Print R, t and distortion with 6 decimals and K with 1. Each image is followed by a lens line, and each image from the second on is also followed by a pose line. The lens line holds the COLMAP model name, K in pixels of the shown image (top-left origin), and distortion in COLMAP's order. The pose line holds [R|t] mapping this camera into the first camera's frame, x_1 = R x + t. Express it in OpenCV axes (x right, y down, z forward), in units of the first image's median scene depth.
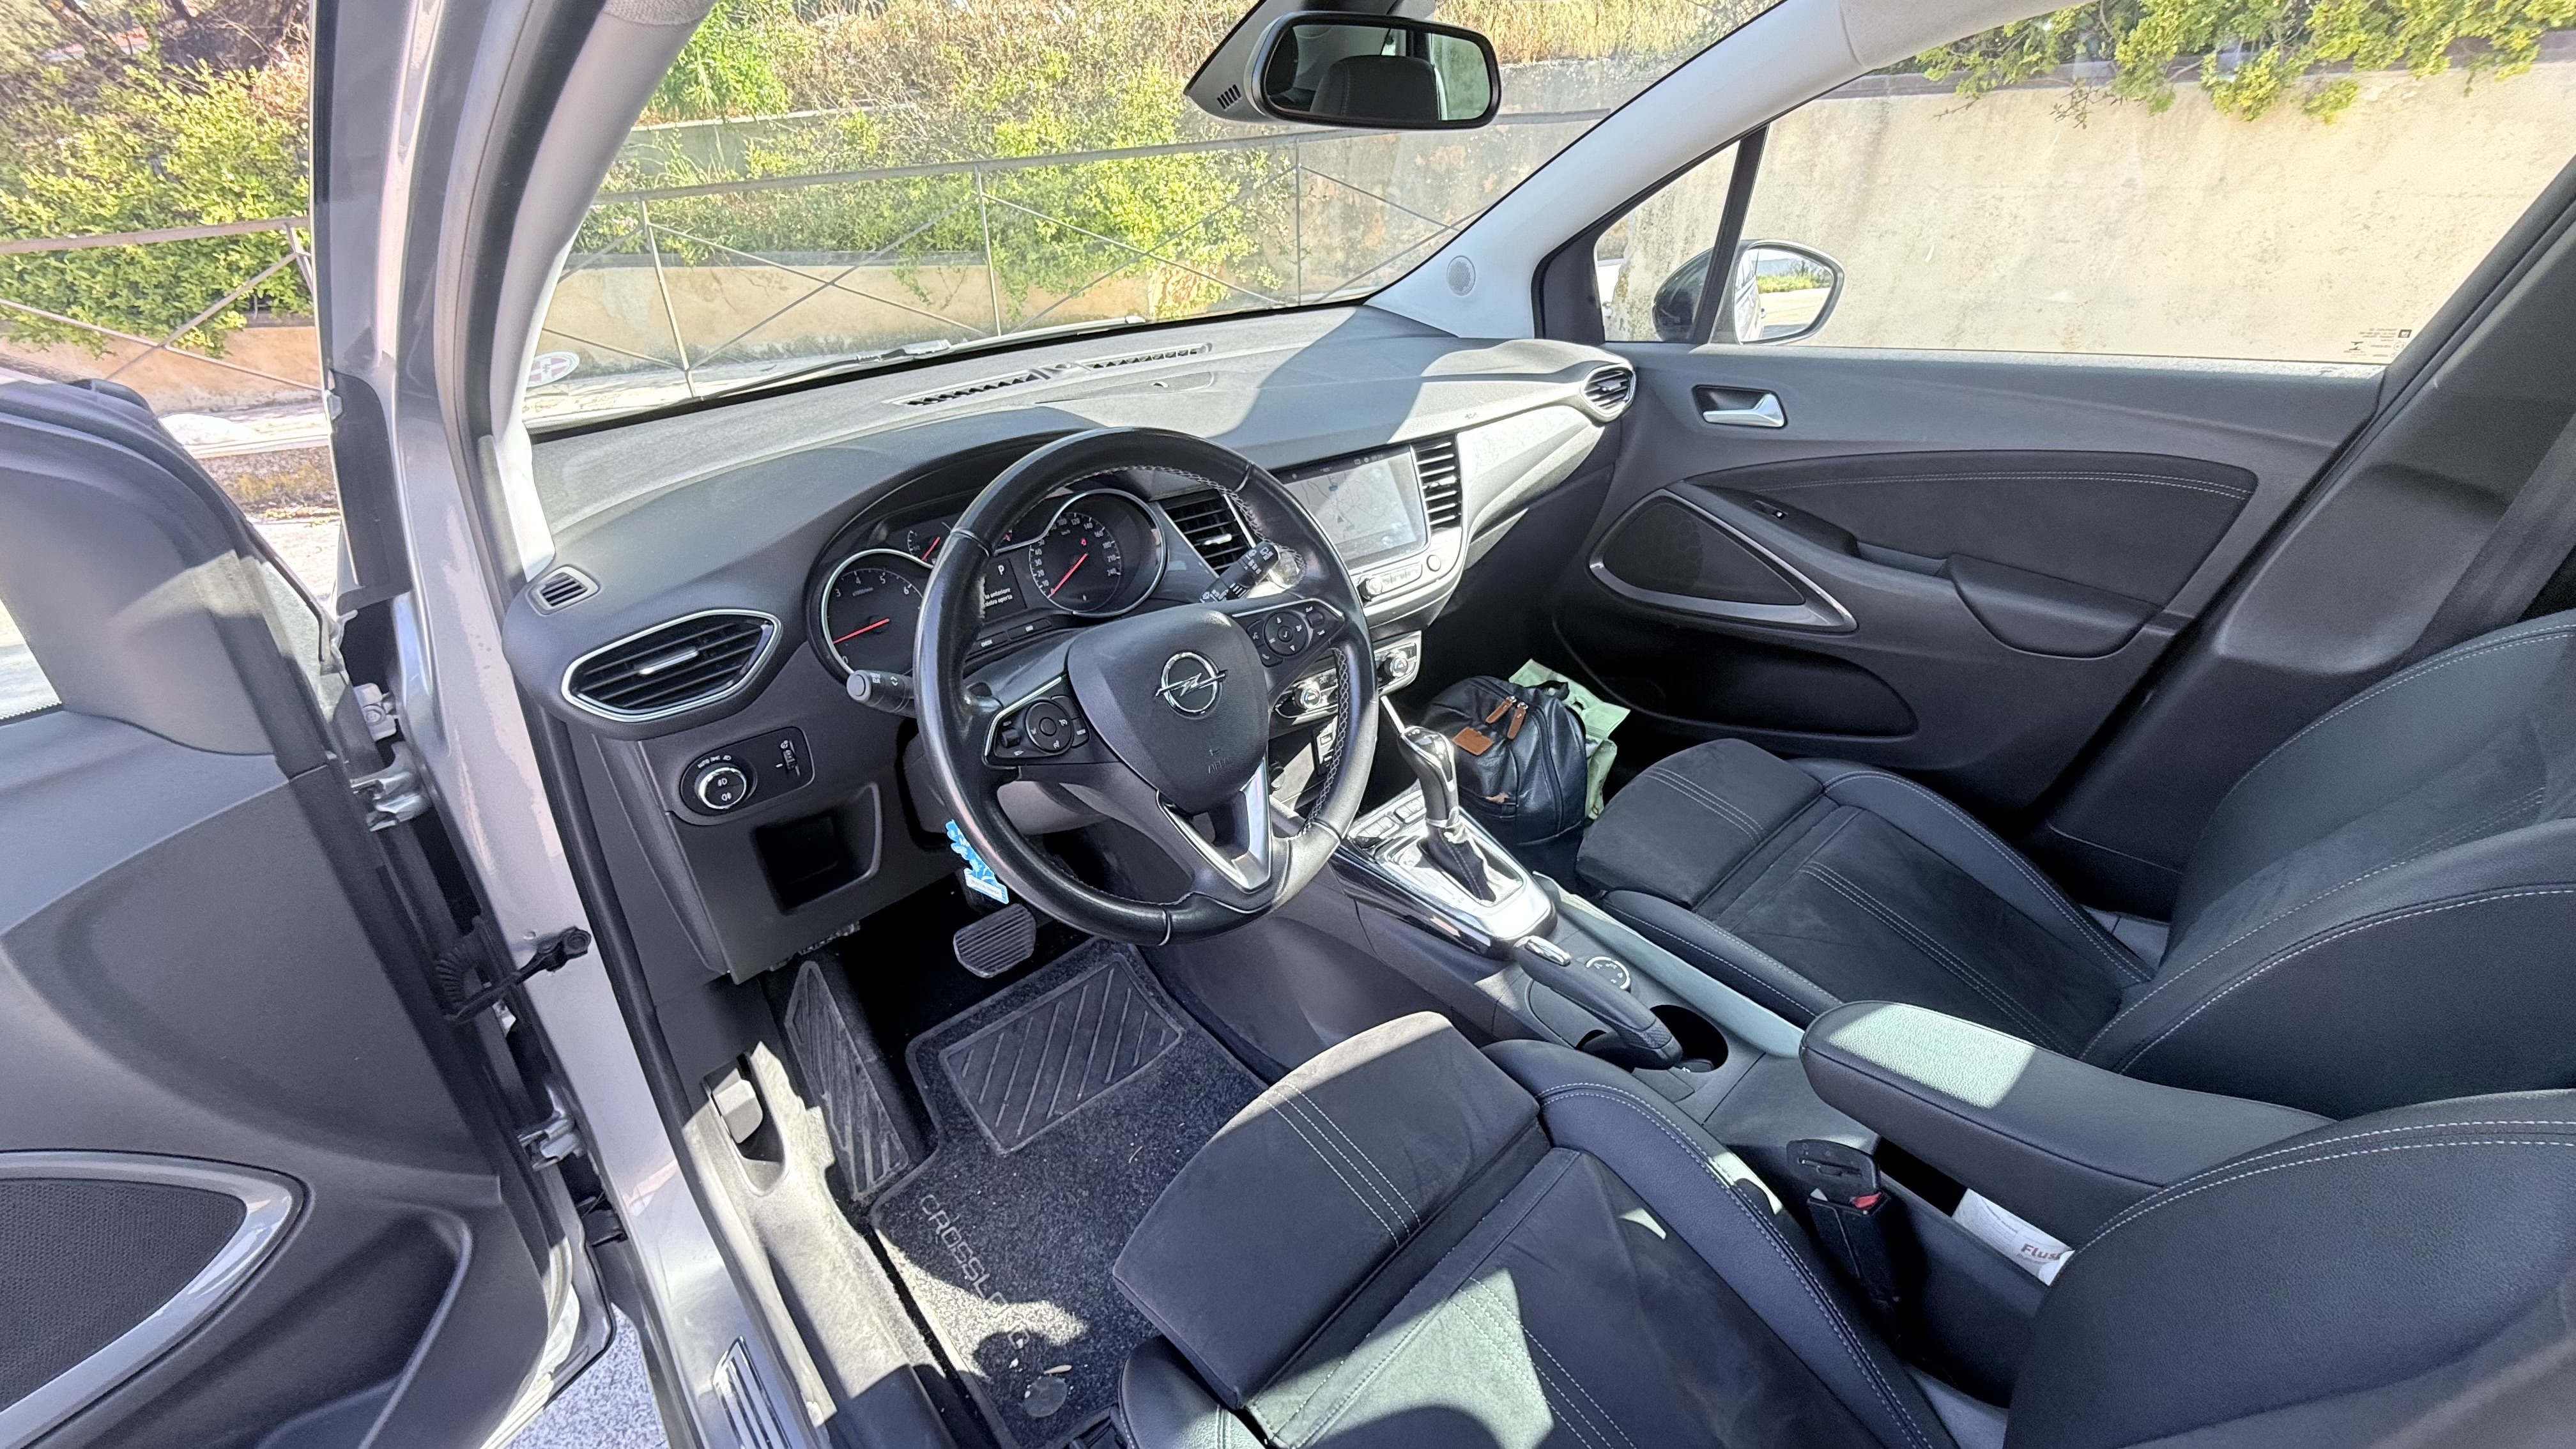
lens RADIAL K [[1021.6, 0, 1289.4], [0, 1021.6, 750.7], [0, 0, 1]] dist [-0.002576, 0.000209]
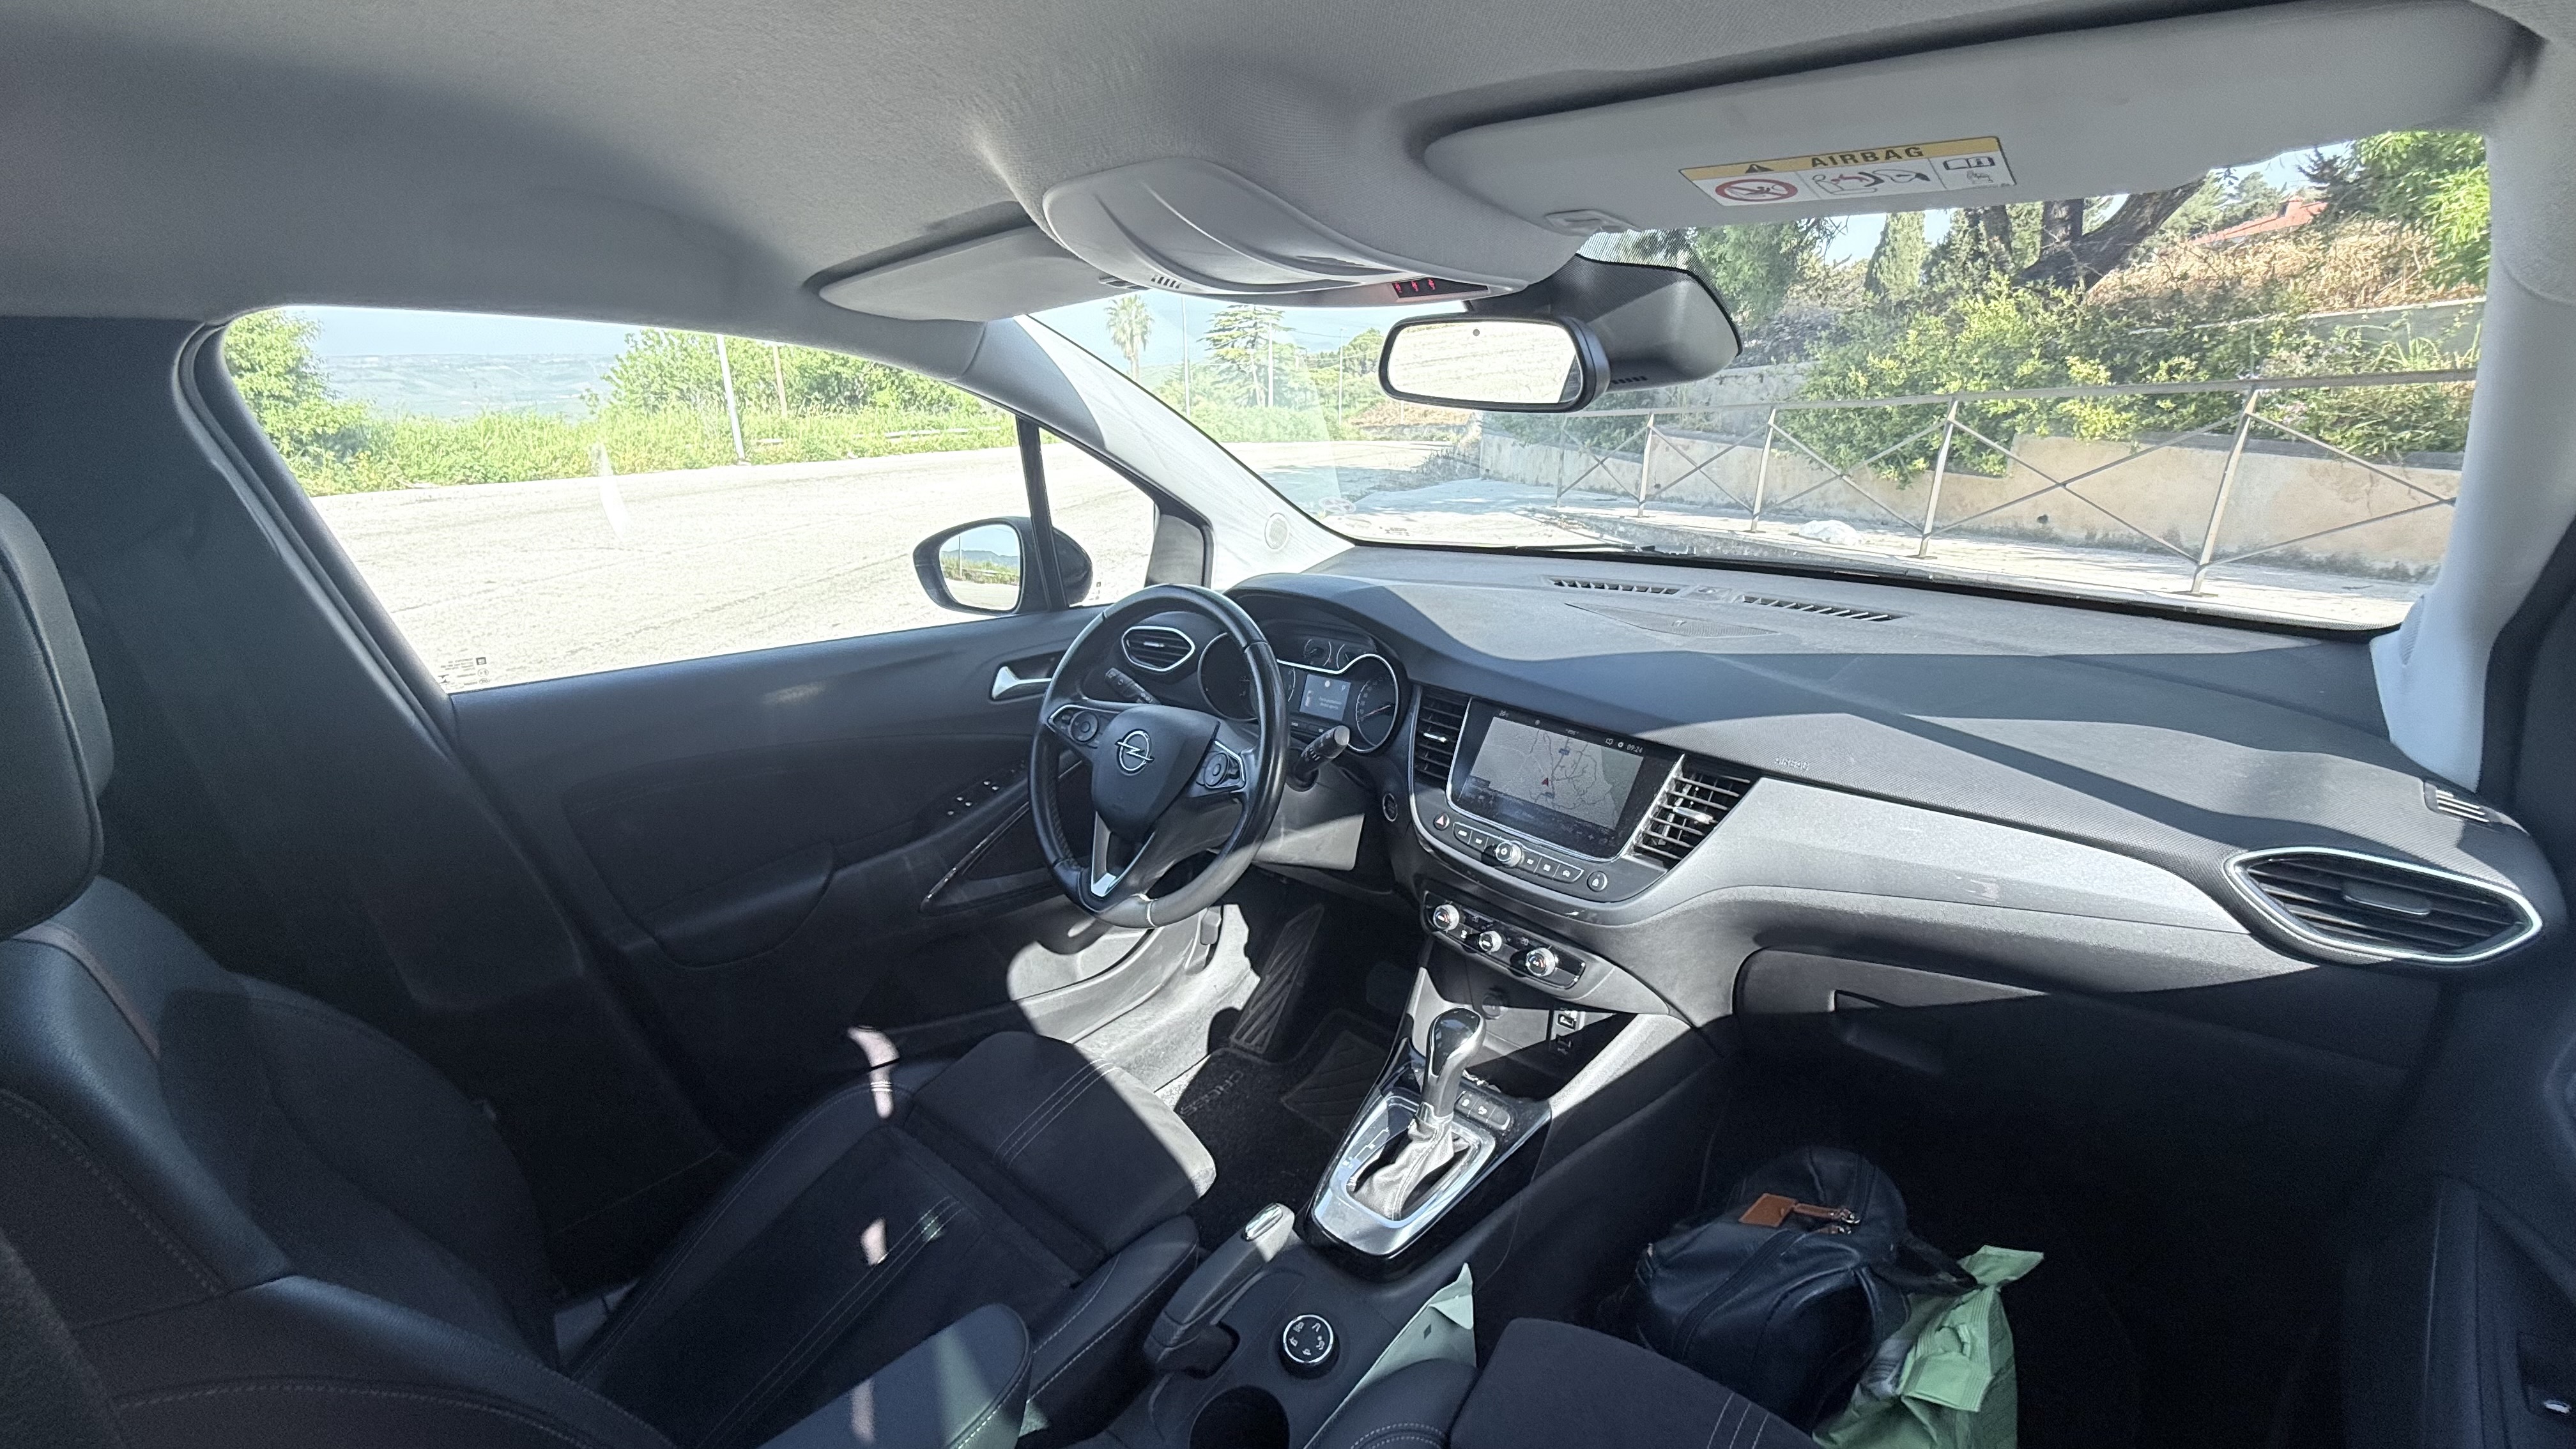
lens RADIAL K [[1021.6, 0, 1289.0], [0, 1021.6, 729.3], [0, 0, 1]] dist [-0.002576, 0.000209]
pose [[0.100754, 0.349130, -0.931642, 0.685076], [-0.480504, 0.837032, 0.261710, -0.310799], [0.871185, 0.421290, 0.252093, 0.421725]]
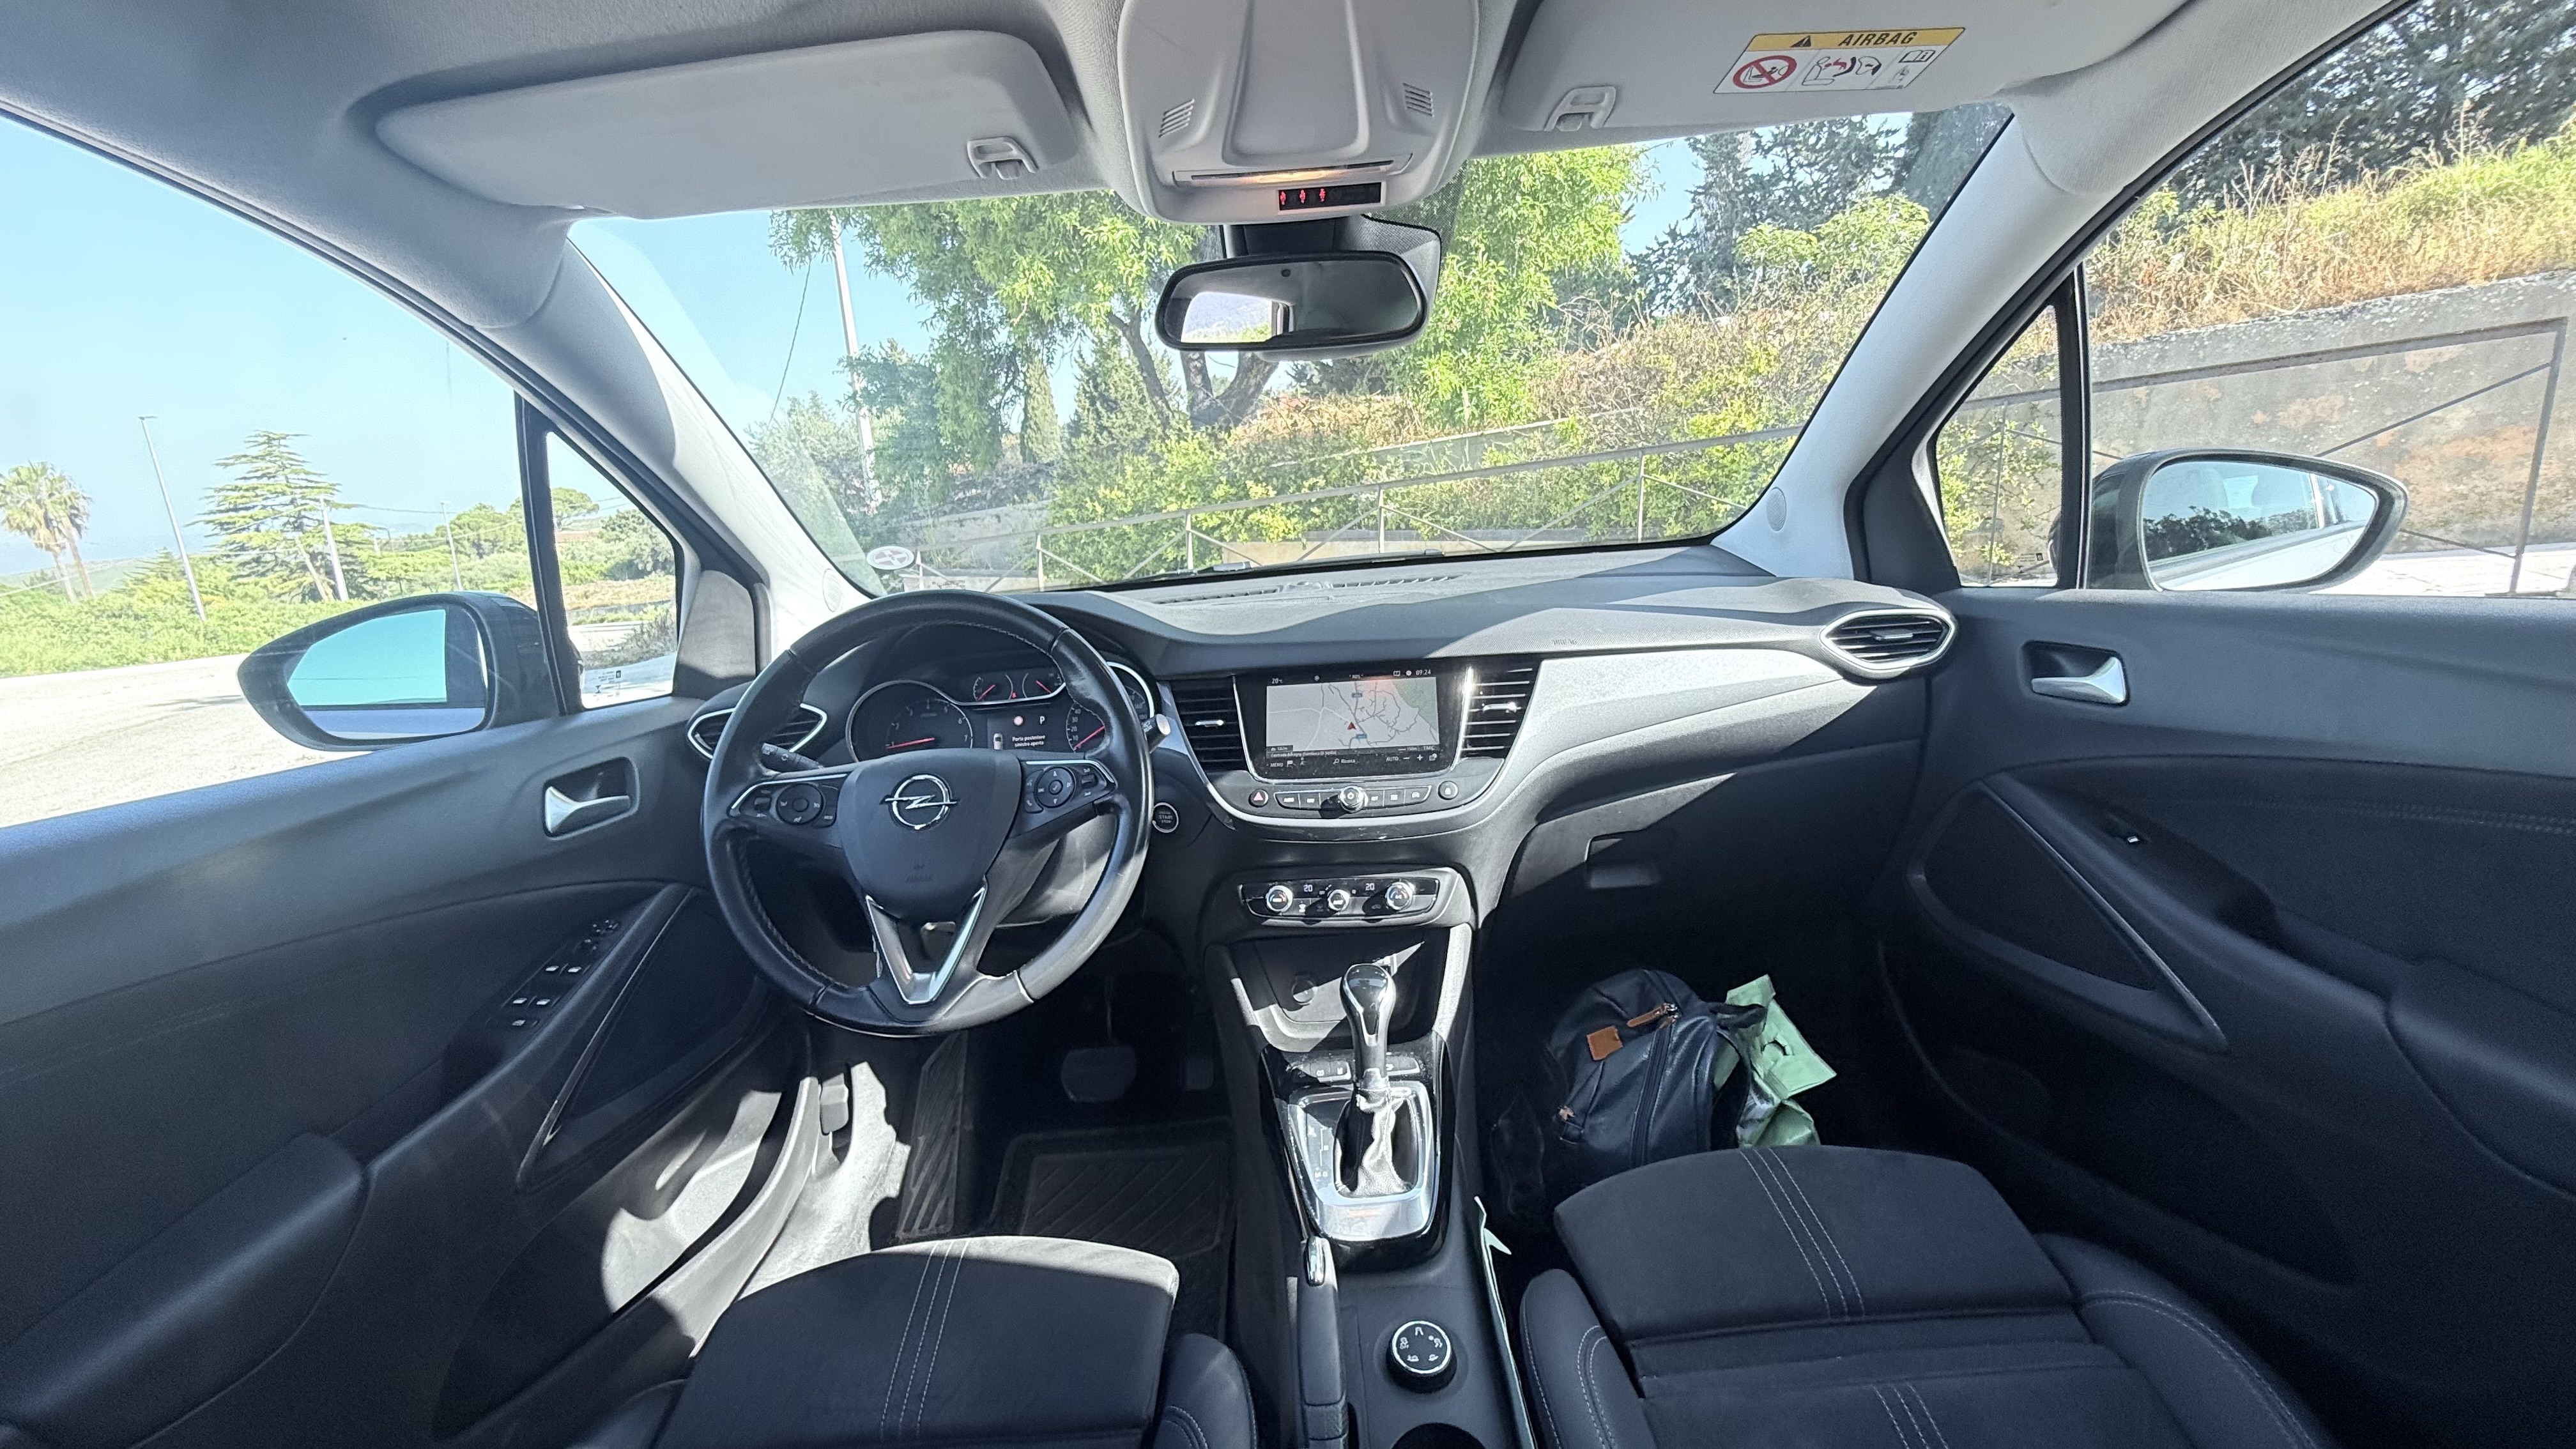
lens RADIAL K [[1021.6, 0, 1292.8], [0, 1021.6, 727.6], [0, 0, 1]] dist [-0.002576, 0.000209]
pose [[0.744466, 0.121507, -0.656511, 0.500223], [-0.292657, 0.943191, -0.157300, -0.044893], [0.600102, 0.309237, 0.737733, 0.198048]]
